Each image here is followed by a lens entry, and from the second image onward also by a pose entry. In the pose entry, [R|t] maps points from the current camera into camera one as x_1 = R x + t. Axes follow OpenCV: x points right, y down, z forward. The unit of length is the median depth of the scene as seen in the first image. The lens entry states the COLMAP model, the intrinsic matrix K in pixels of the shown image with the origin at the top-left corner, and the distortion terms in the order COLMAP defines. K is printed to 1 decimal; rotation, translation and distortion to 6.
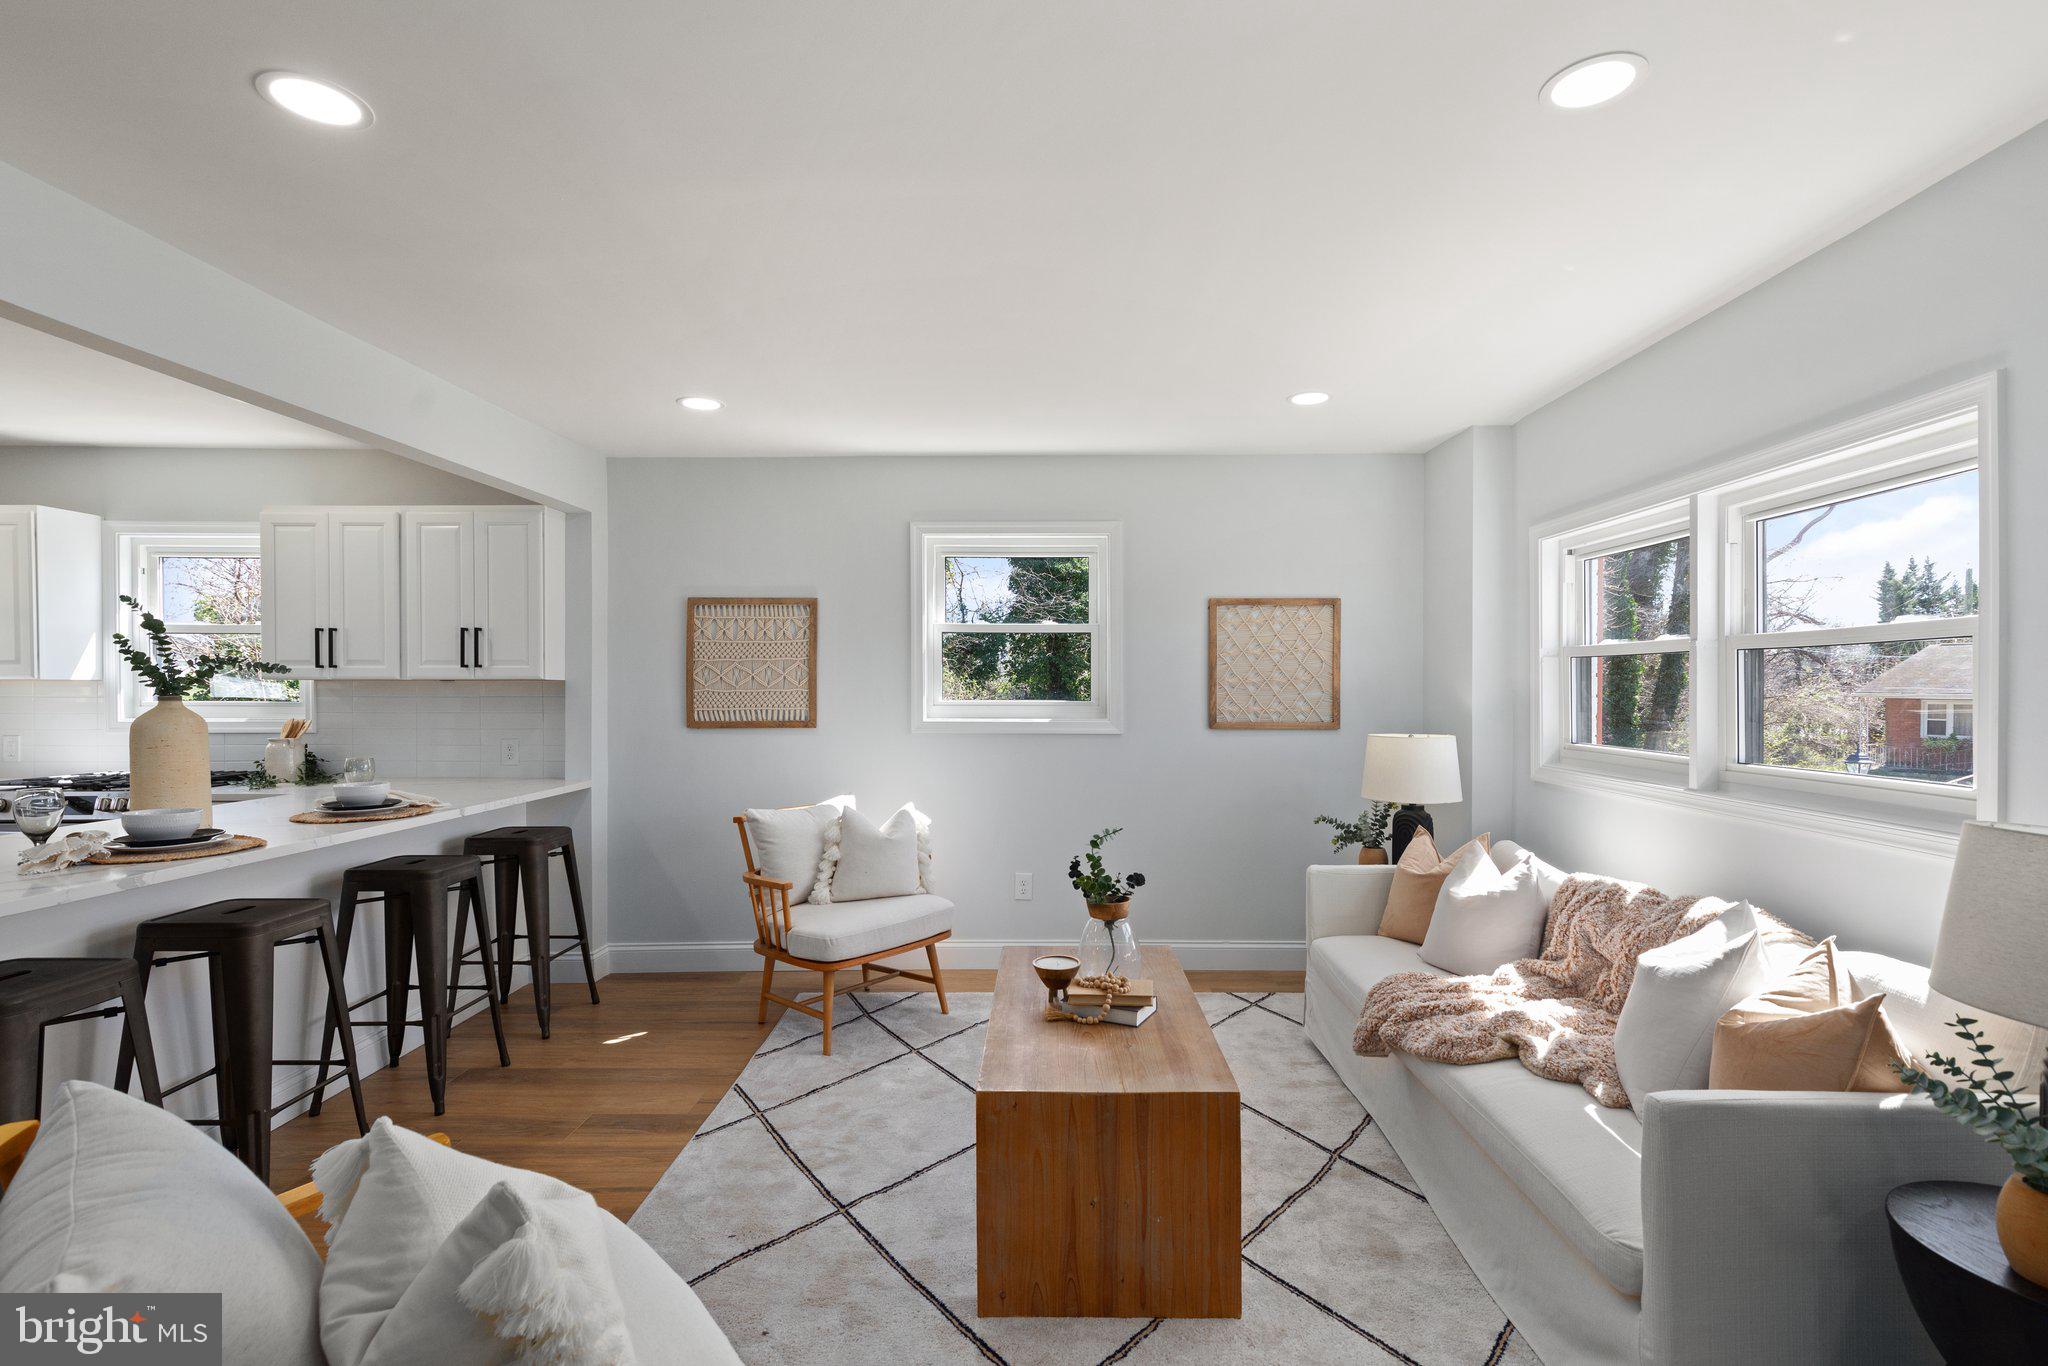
lens RADIAL K [[984.8, 0, 1031.5], [0, 984.8, 687.1], [0, 0, 1]] dist [0.006484, 0.000136]
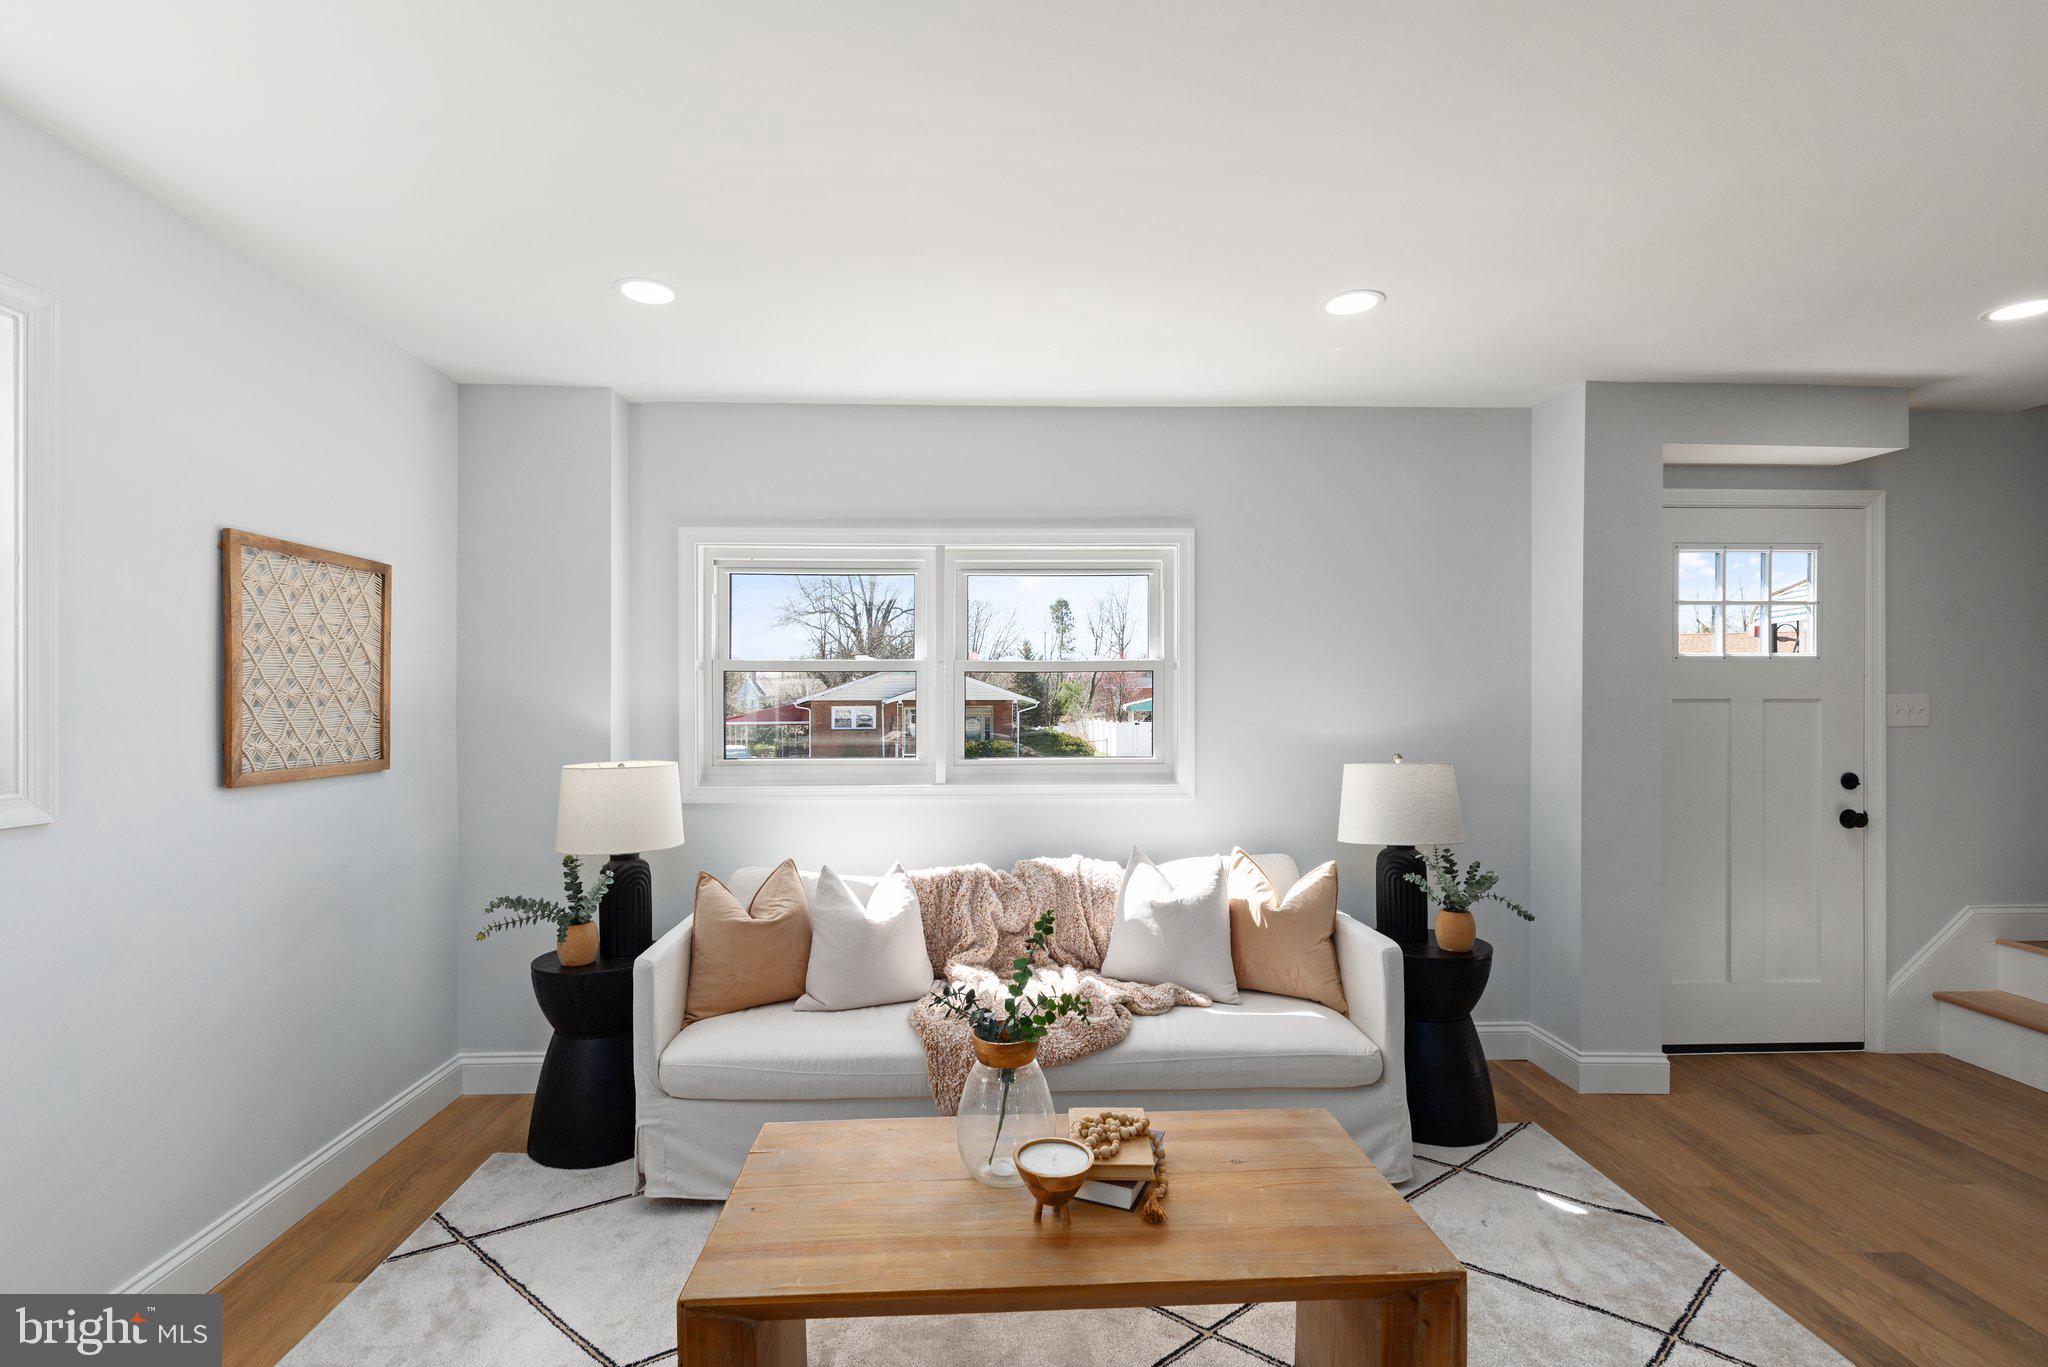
lens RADIAL K [[928.5, 0, 1024.0], [0, 928.5, 683.5], [0, 0, 1]] dist [0.002050, -0.000155]
pose [[-0.061523, 0.017343, 0.997955, -0.353145], [0.002951, 0.999848, -0.017194, -0.001211], [-0.998101, 0.001888, -0.061565, 0.689760]]
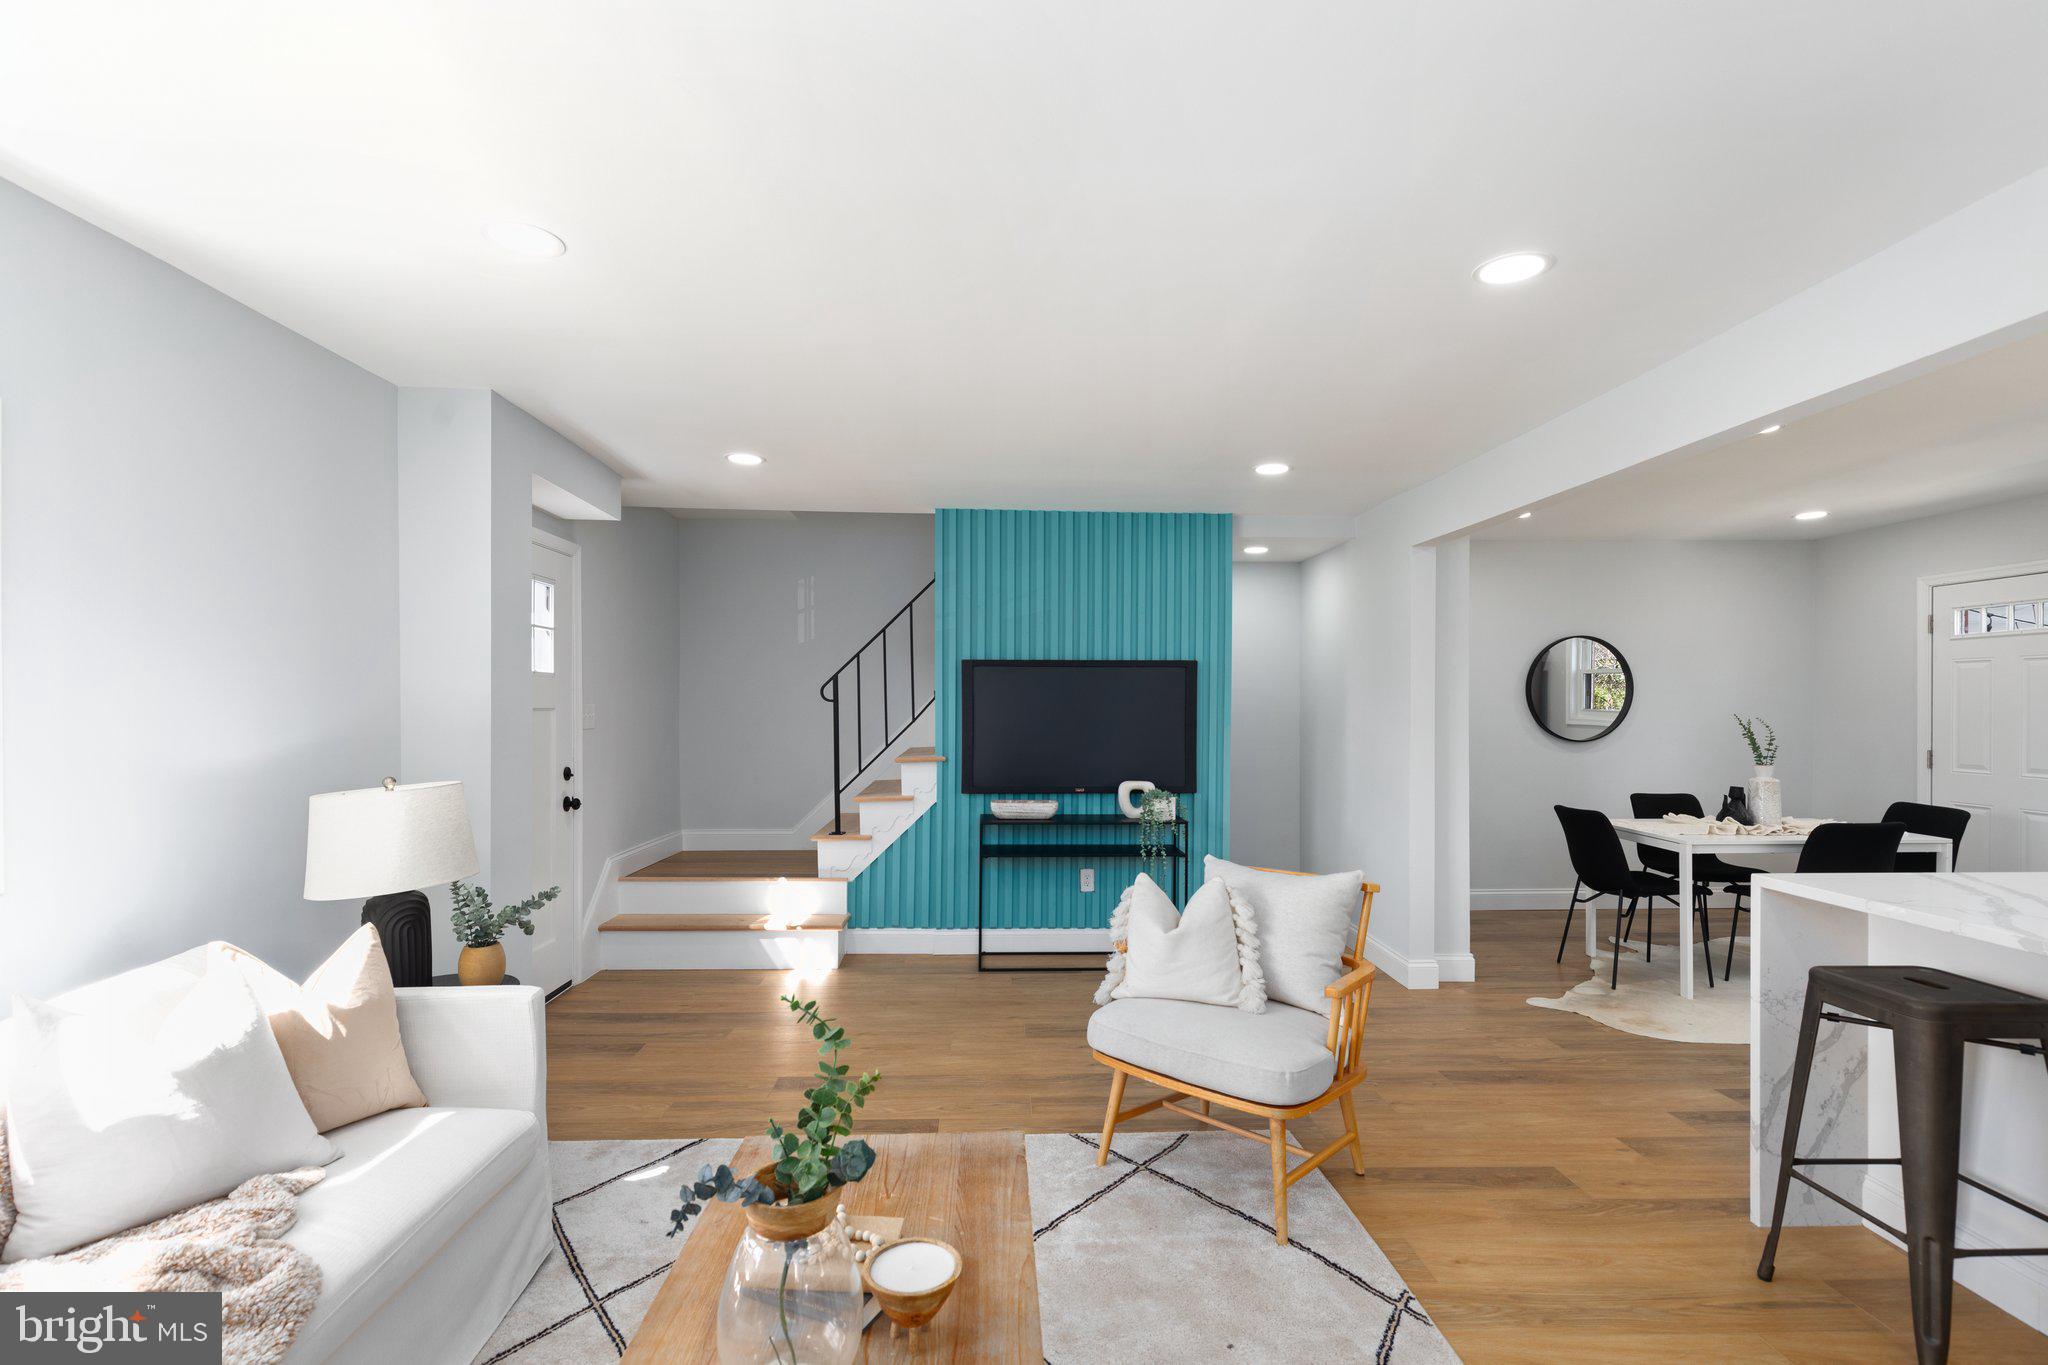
lens RADIAL K [[918.5, 0, 1014.4], [0, 918.5, 702.1], [0, 0, 1]] dist [0.000788, -0.000063]
pose [[-0.999416, -0.001298, -0.034137, -0.002080], [-0.001322, 0.999999, 0.000679, -0.008096], [0.034136, 0.000724, -0.999417, 0.966774]]
